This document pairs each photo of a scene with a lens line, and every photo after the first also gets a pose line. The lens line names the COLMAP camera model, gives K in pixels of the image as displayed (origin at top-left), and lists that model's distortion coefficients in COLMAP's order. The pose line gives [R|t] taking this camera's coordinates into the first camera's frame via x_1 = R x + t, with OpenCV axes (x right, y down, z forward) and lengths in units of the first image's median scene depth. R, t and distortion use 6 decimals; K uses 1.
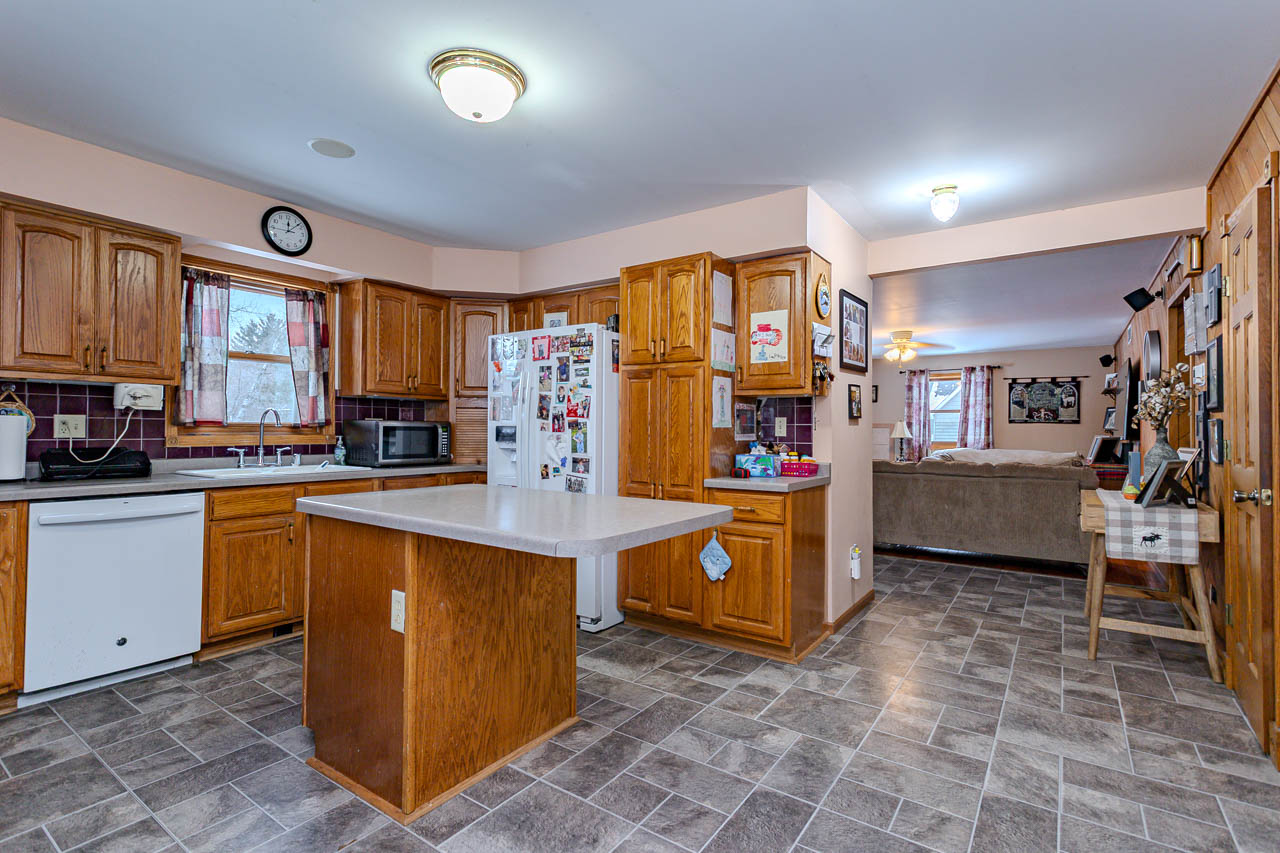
lens RADIAL K [[603.4, 0, 638.9], [0, 603.4, 424.3], [0, 0, 1]] dist [0.003695, 0.000488]
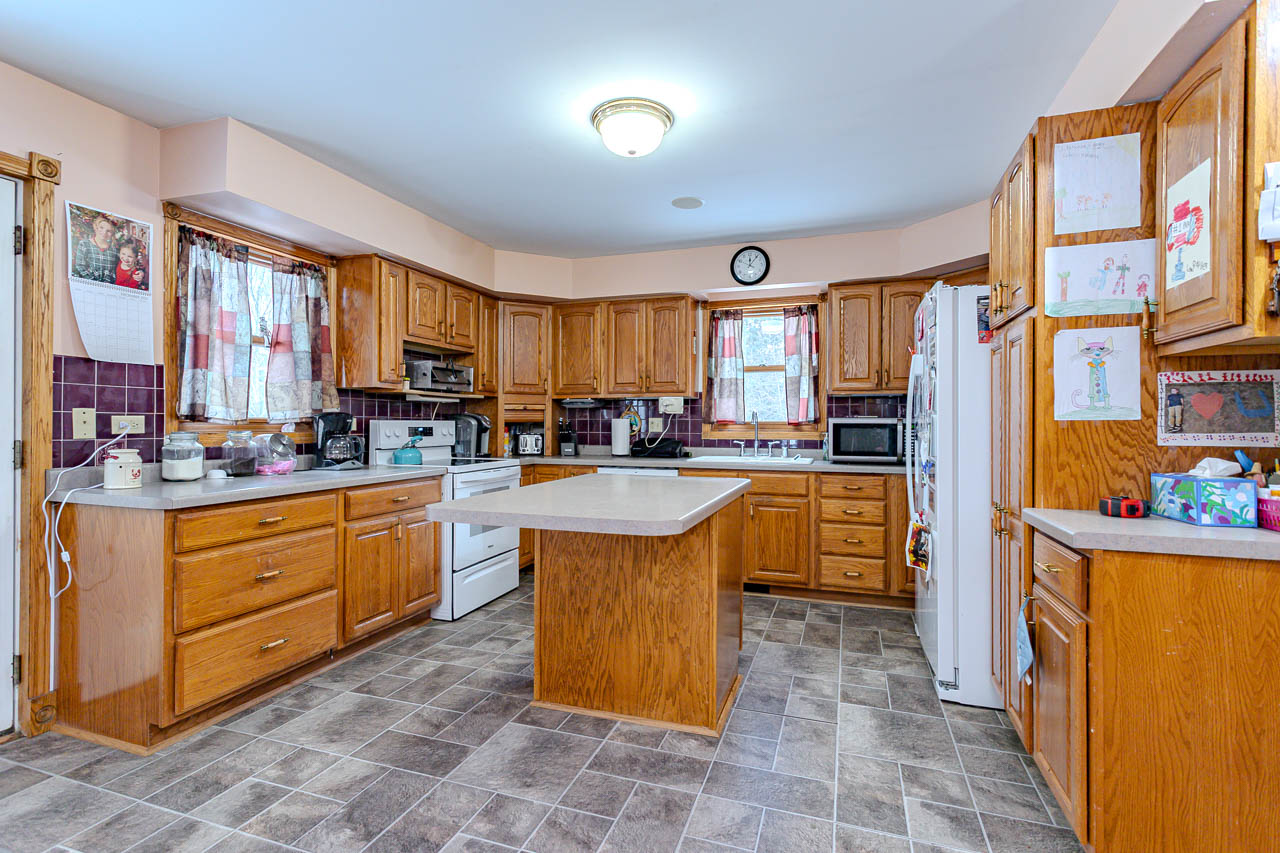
lens RADIAL K [[605.3, 0, 639.8], [0, 605.3, 423.9], [0, 0, 1]] dist [-0.001291, -0.000047]
pose [[0.275544, -0.007444, -0.961260, 0.554378], [0.006787, 0.999960, -0.005798, 0.008886], [0.961265, -0.004926, 0.275583, 0.455847]]
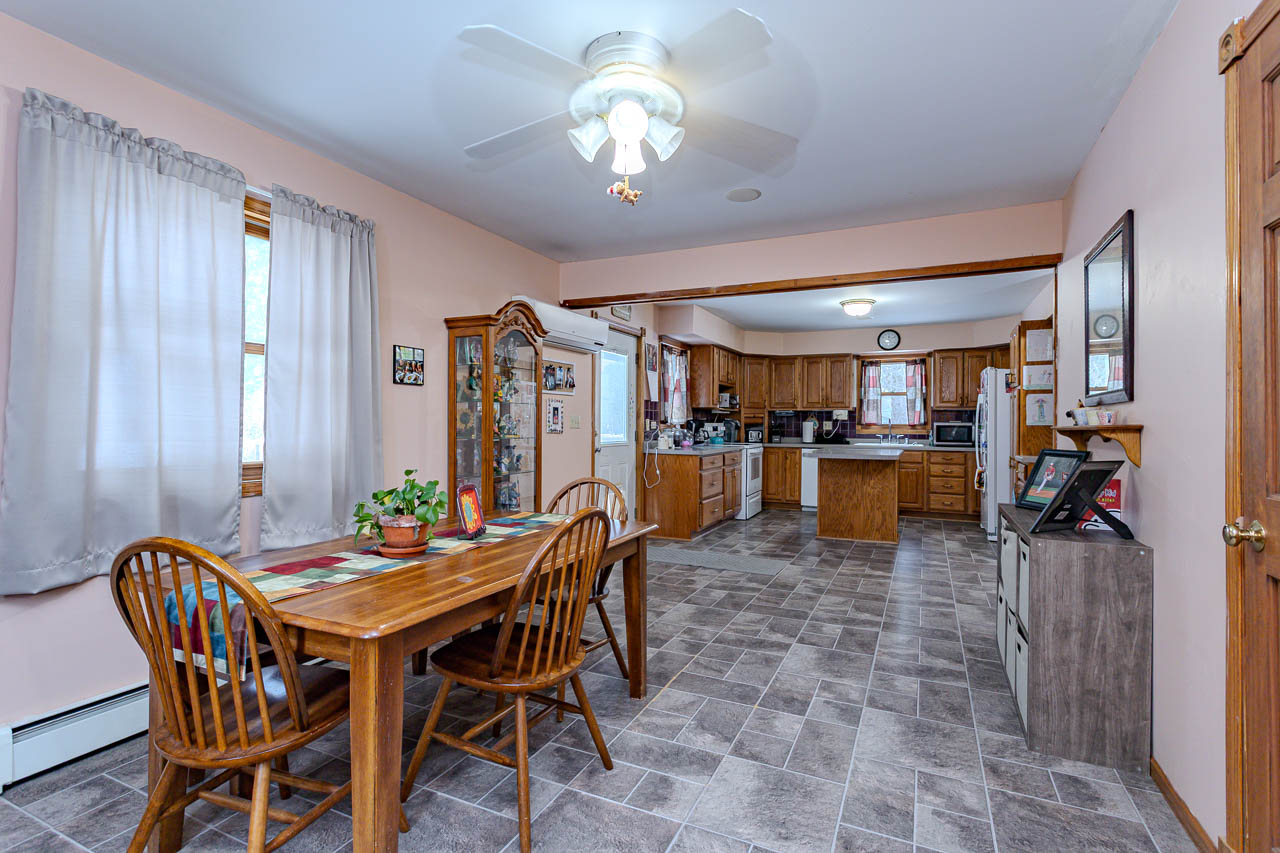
lens RADIAL K [[608.5, 0, 637.5], [0, 608.5, 422.8], [0, 0, 1]] dist [0.002021, 0.000434]
pose [[0.167890, -0.007356, -0.985778, 1.567464], [0.002888, 0.999972, -0.006970, 0.006849], [0.985801, -0.001677, 0.167907, -0.331554]]
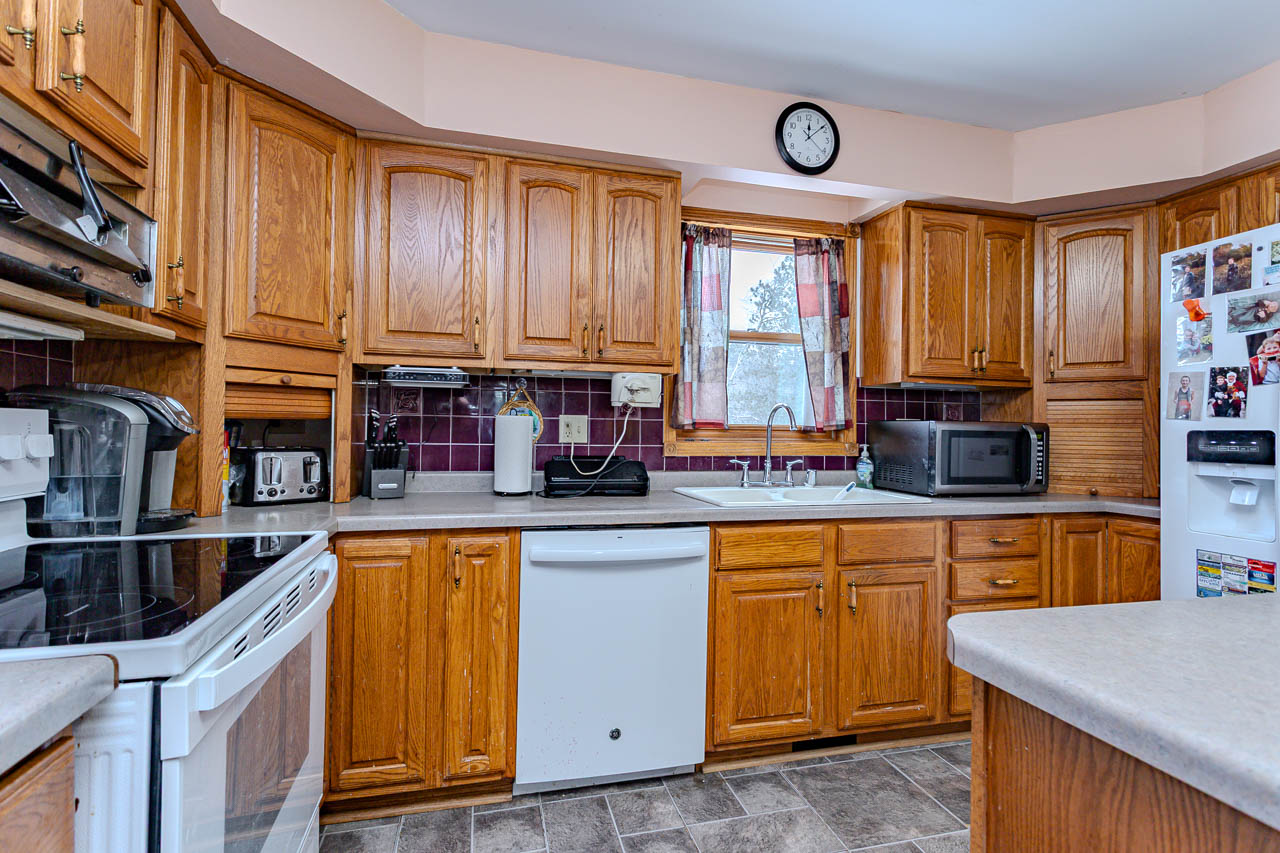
lens RADIAL K [[598.4, 0, 637.1], [0, 598.4, 424.3], [0, 0, 1]] dist [0.003697, 0.000428]
pose [[0.761158, -0.002906, -0.648560, -0.304519], [-0.002617, 0.999968, -0.007551, 0.002688], [0.648561, 0.007444, 0.761126, 0.385846]]
